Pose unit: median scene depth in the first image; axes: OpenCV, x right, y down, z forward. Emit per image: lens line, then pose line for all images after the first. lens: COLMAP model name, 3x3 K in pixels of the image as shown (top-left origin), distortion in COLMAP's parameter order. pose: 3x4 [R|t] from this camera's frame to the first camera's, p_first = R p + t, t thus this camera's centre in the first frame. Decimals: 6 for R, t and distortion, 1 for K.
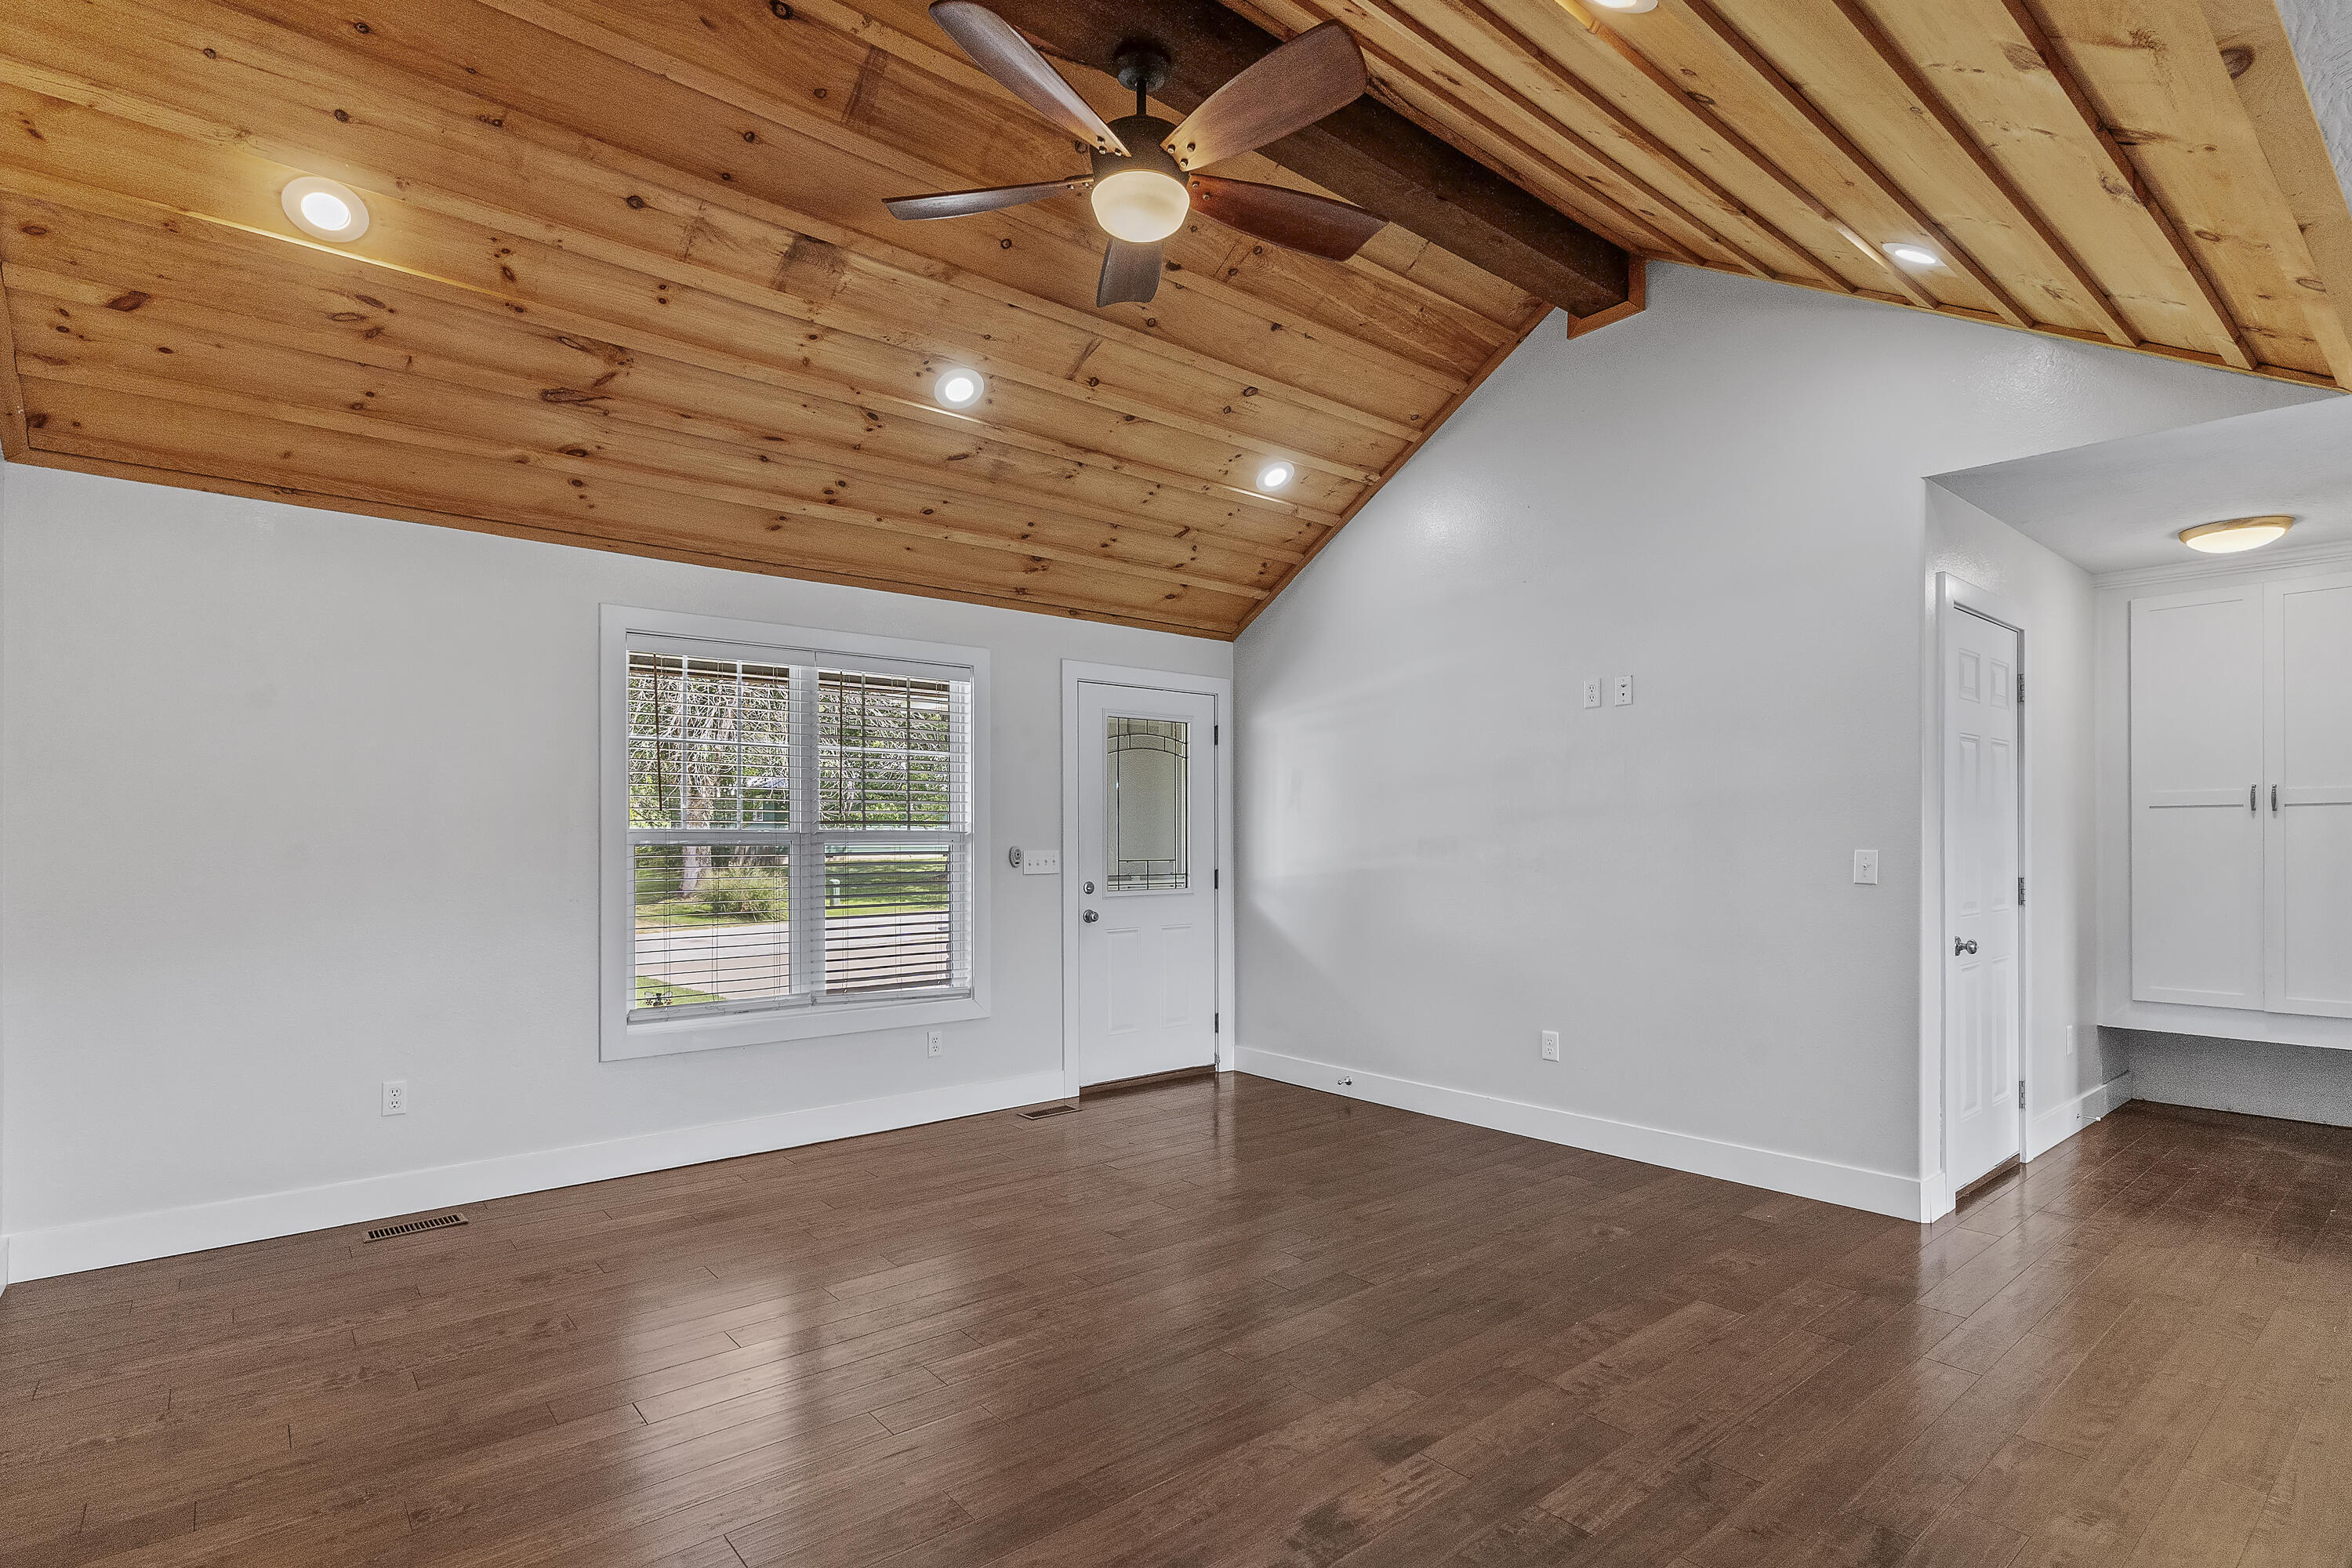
lens RADIAL K [[1145.2, 0, 1200.2], [0, 1145.2, 839.8], [0, 0, 1]] dist [0.002022, -0.000648]
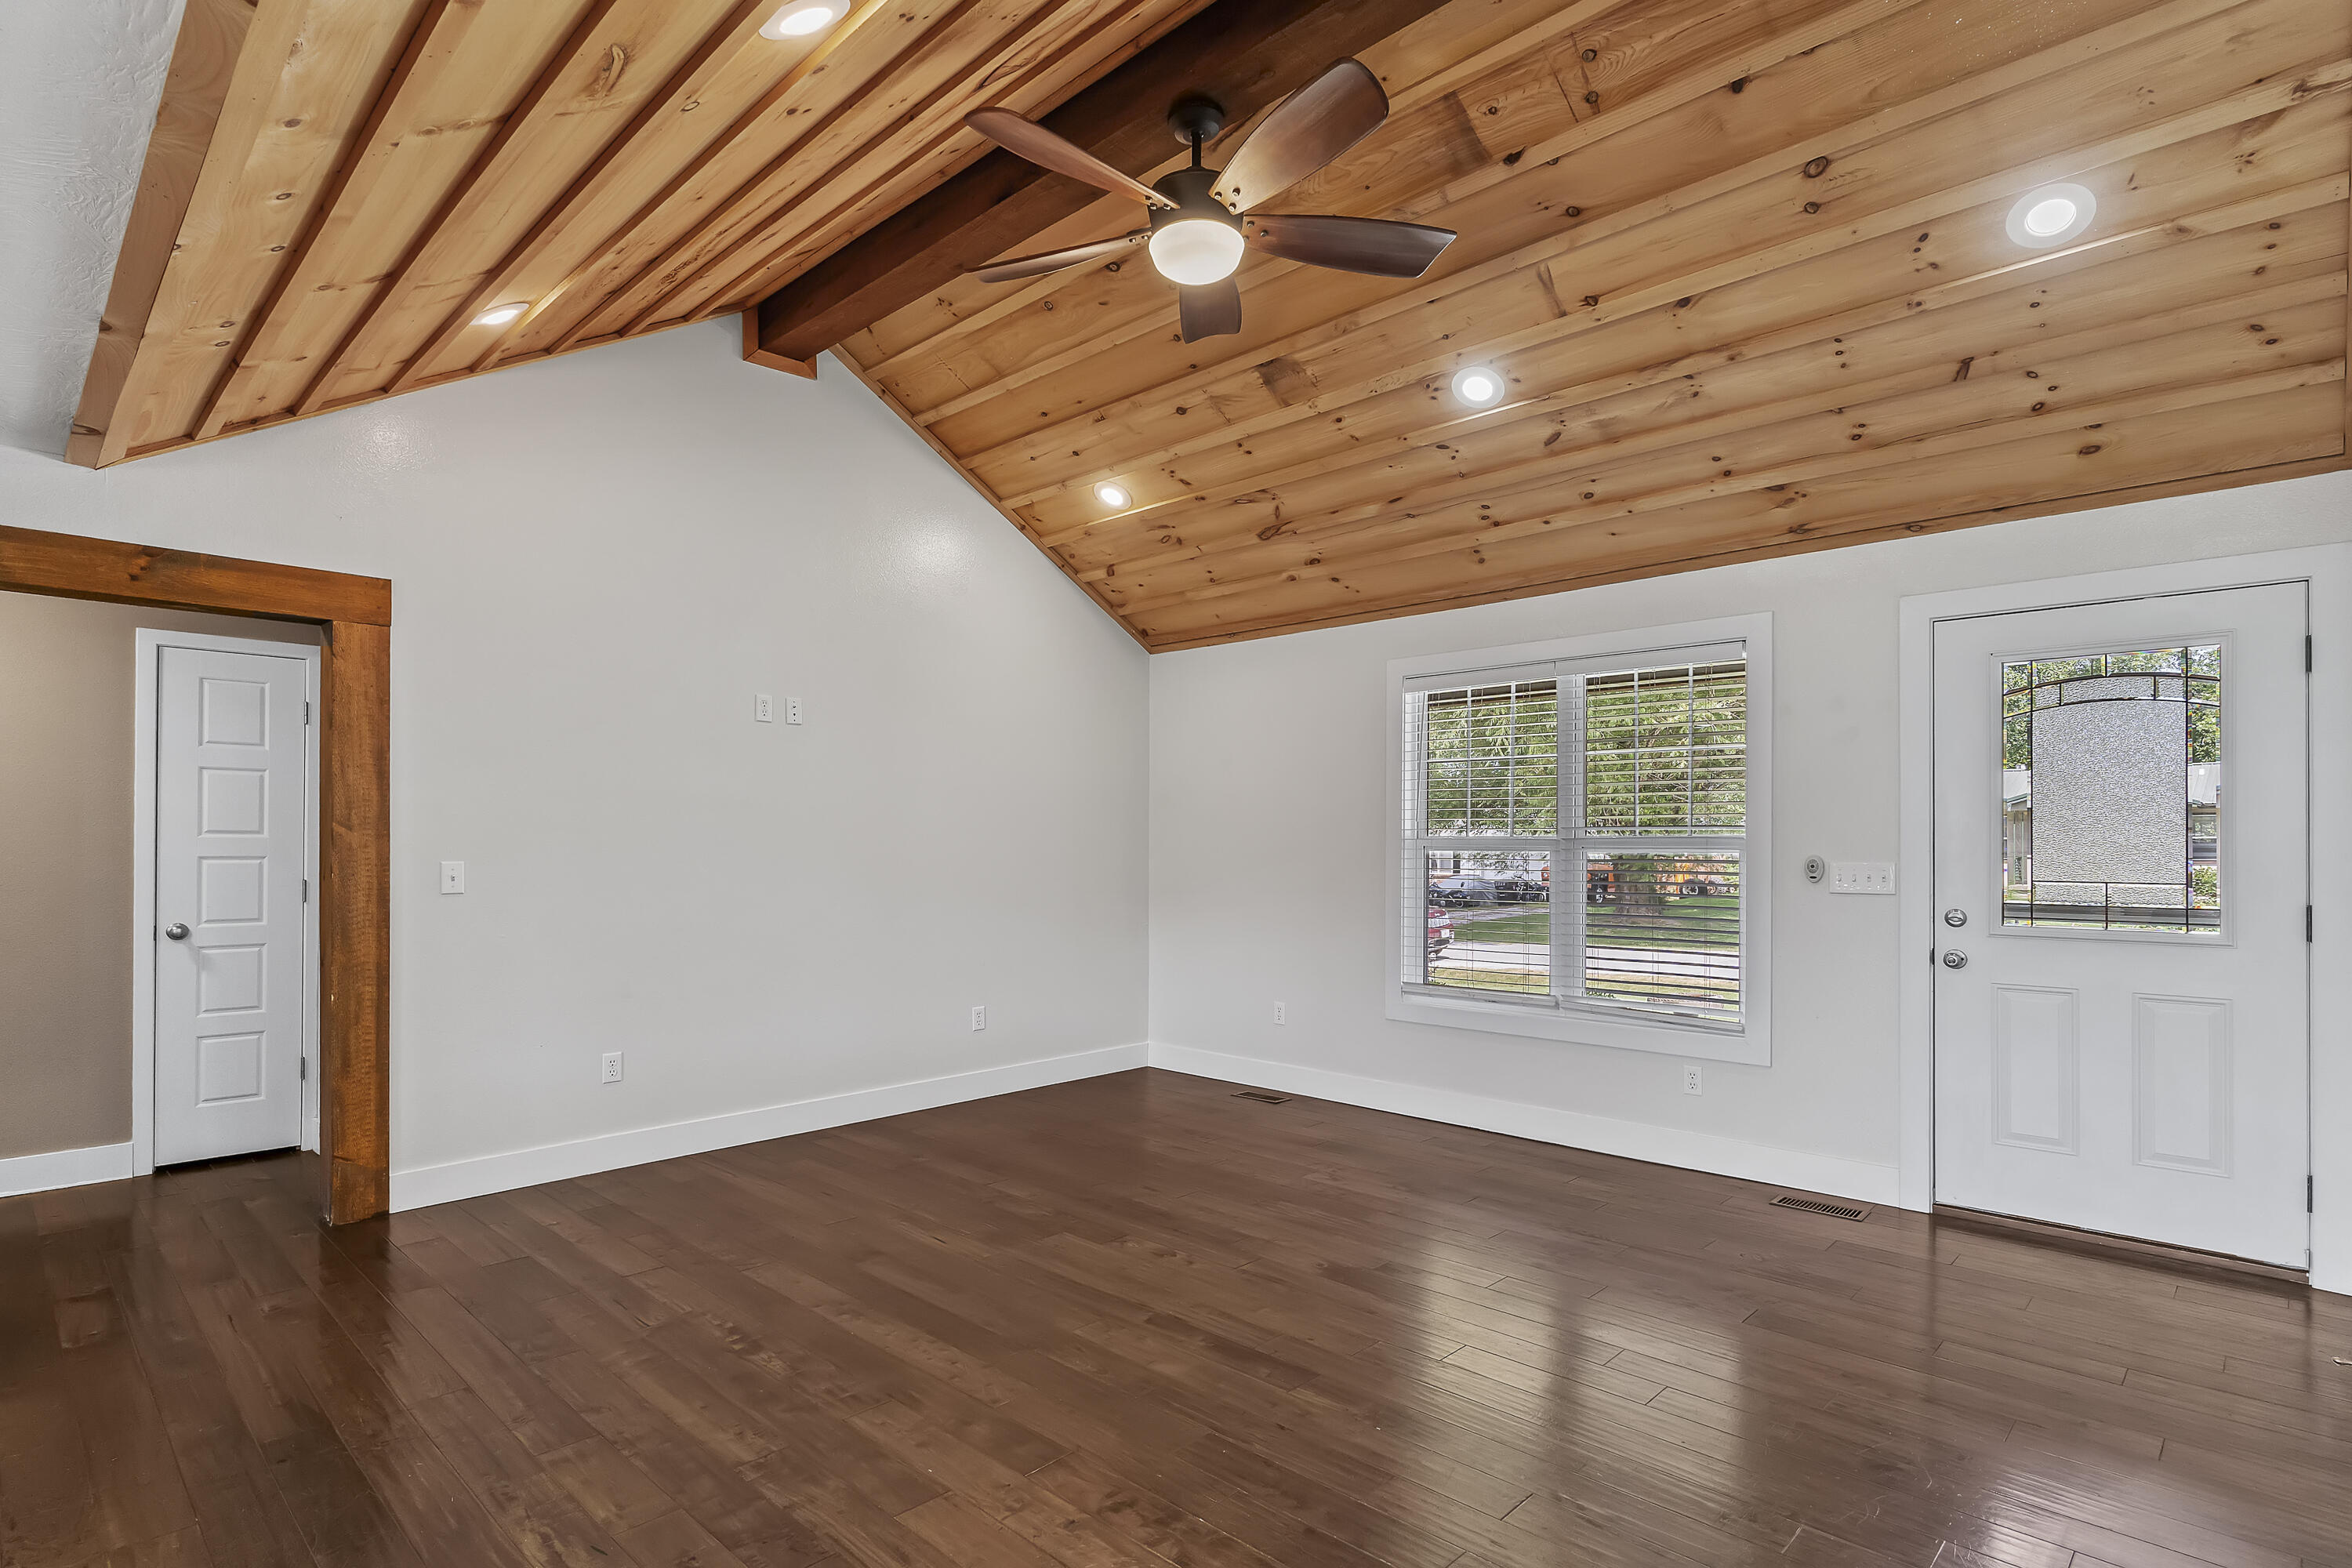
lens RADIAL K [[1150.5, 0, 1155.6], [0, 1150.5, 843.5], [0, 0, 1]] dist [0.002009, -0.000110]
pose [[0.105750, 0.001854, -0.994391, 0.726467], [-0.003660, 0.999992, 0.001475, -0.003248], [0.994386, 0.003483, 0.105756, 0.609212]]
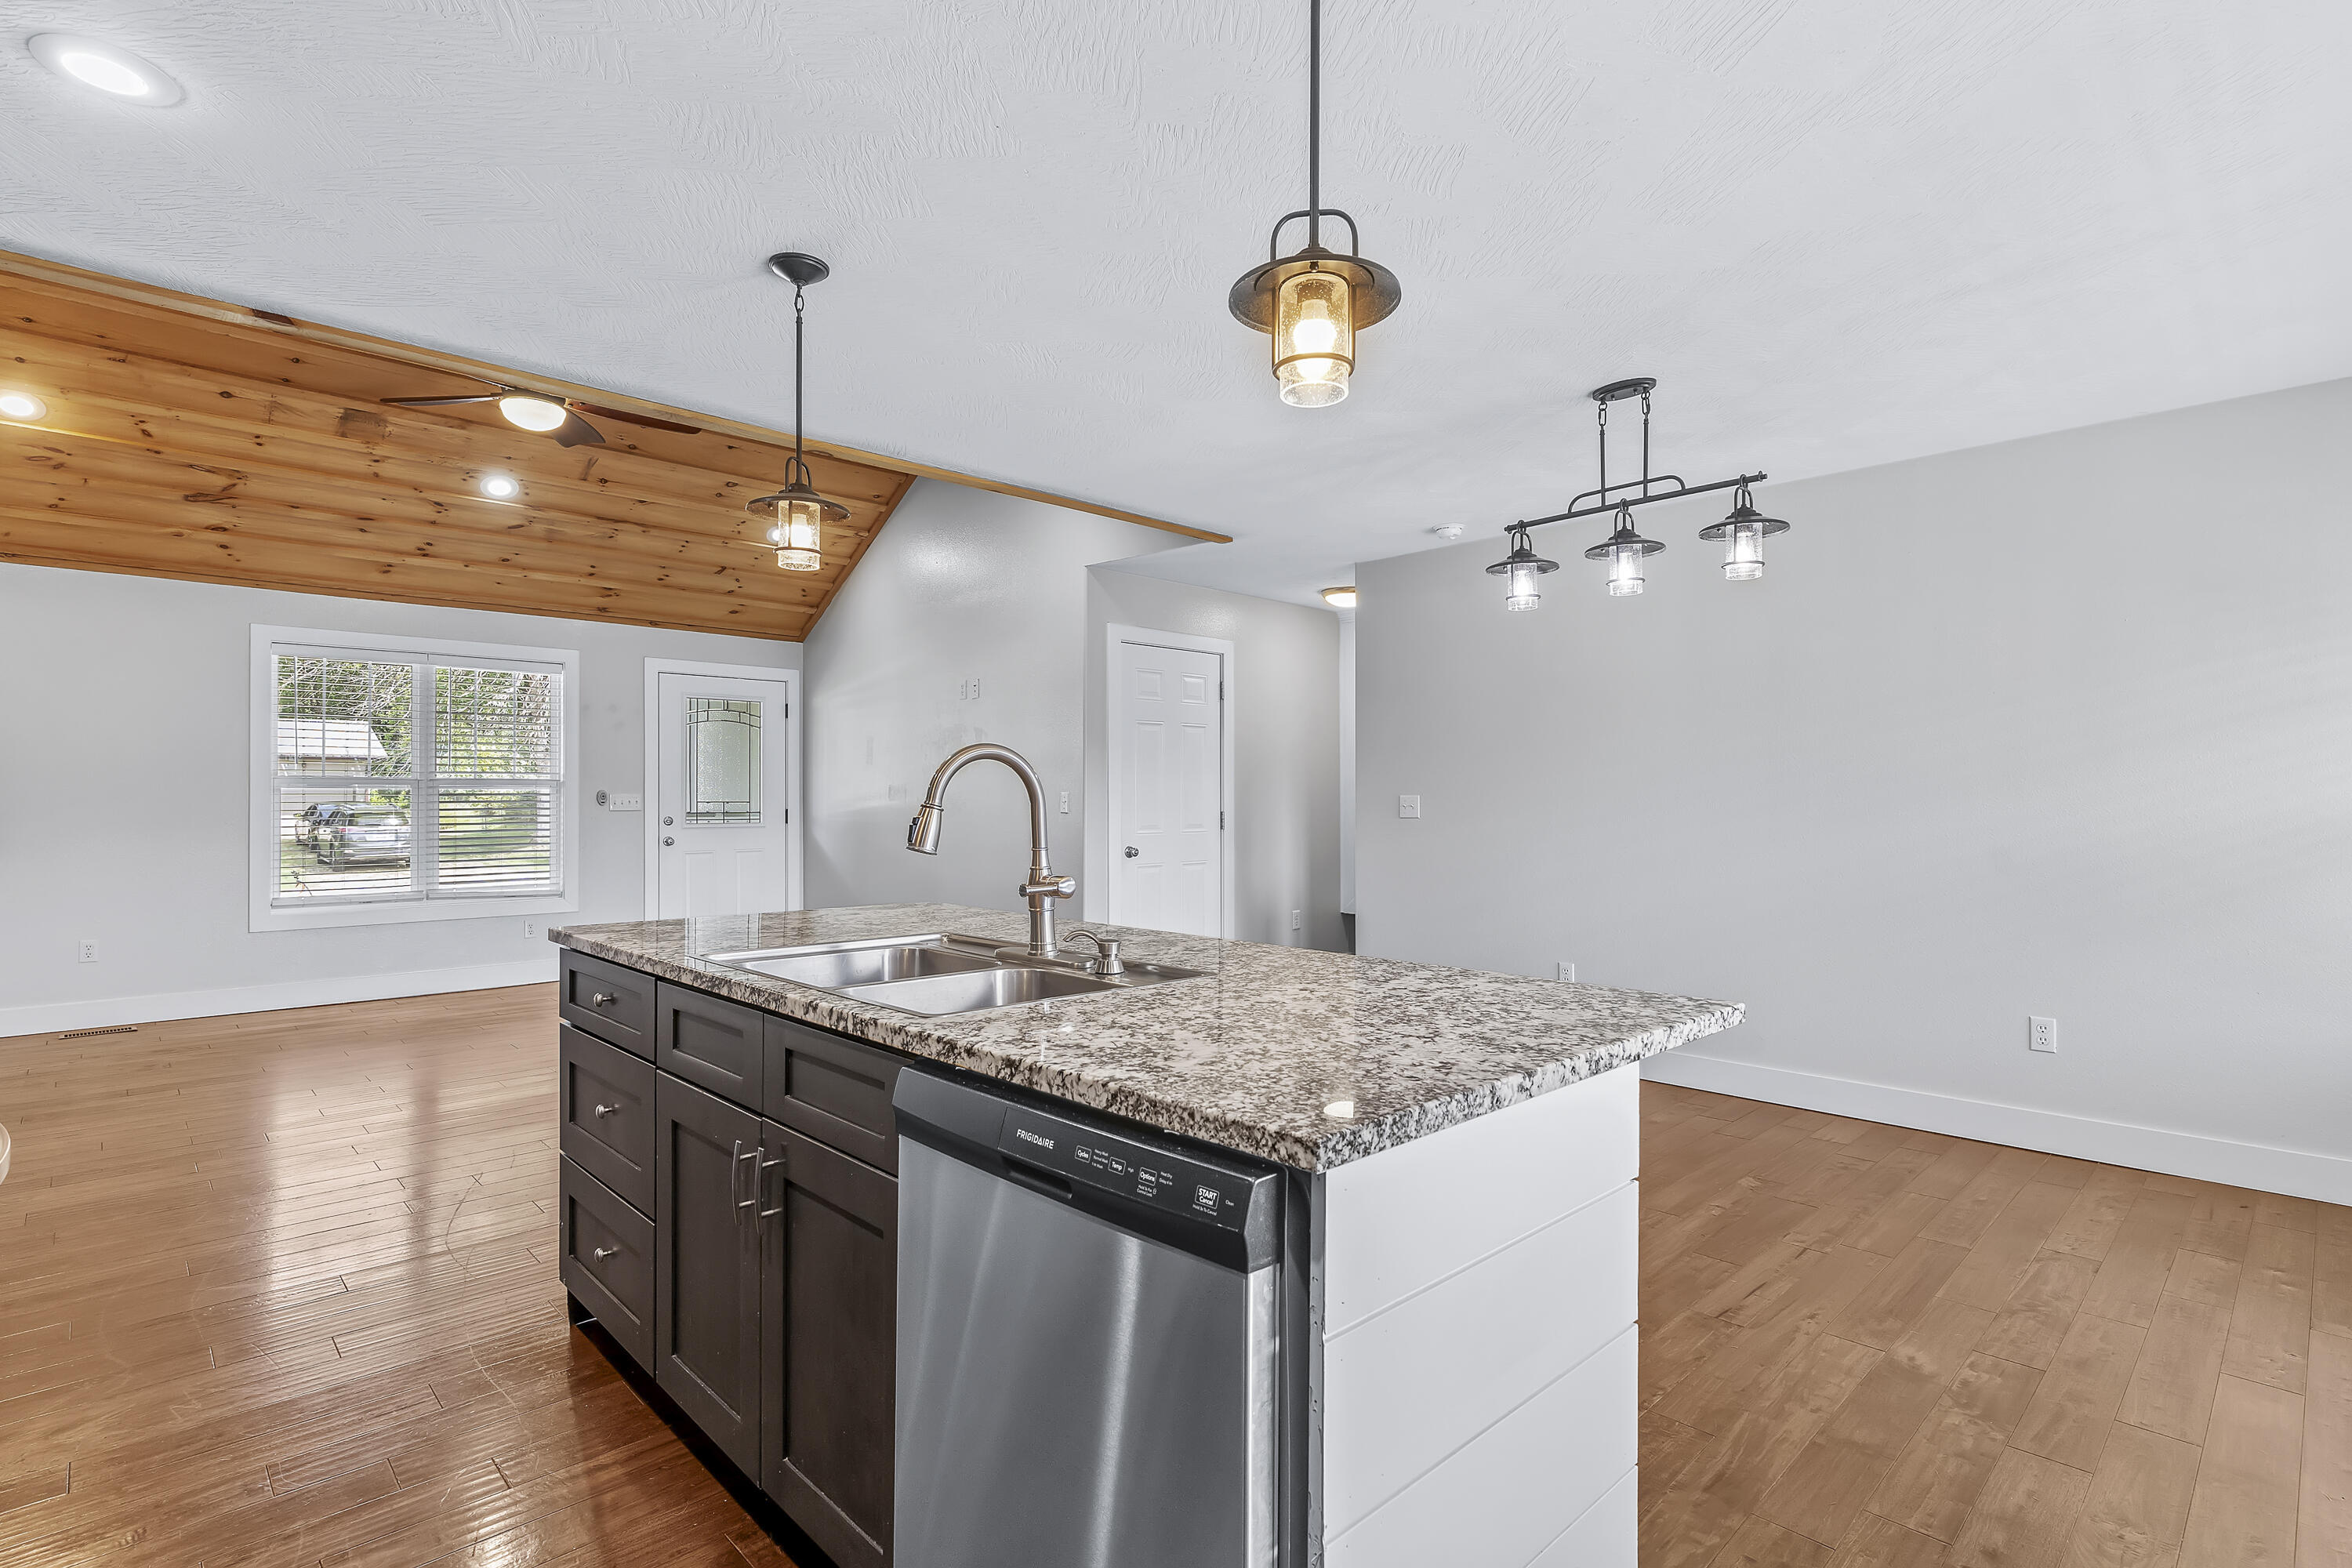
lens RADIAL K [[1103.8, 0, 1192.0], [0, 1103.8, 793.5], [0, 0, 1]] dist [0.001157, -0.001155]
pose [[0.996632, 0.003749, 0.081914, 0.575408], [-0.003496, 0.999989, -0.003224, 0.014306], [-0.081925, 0.002927, 0.996634, -0.524456]]
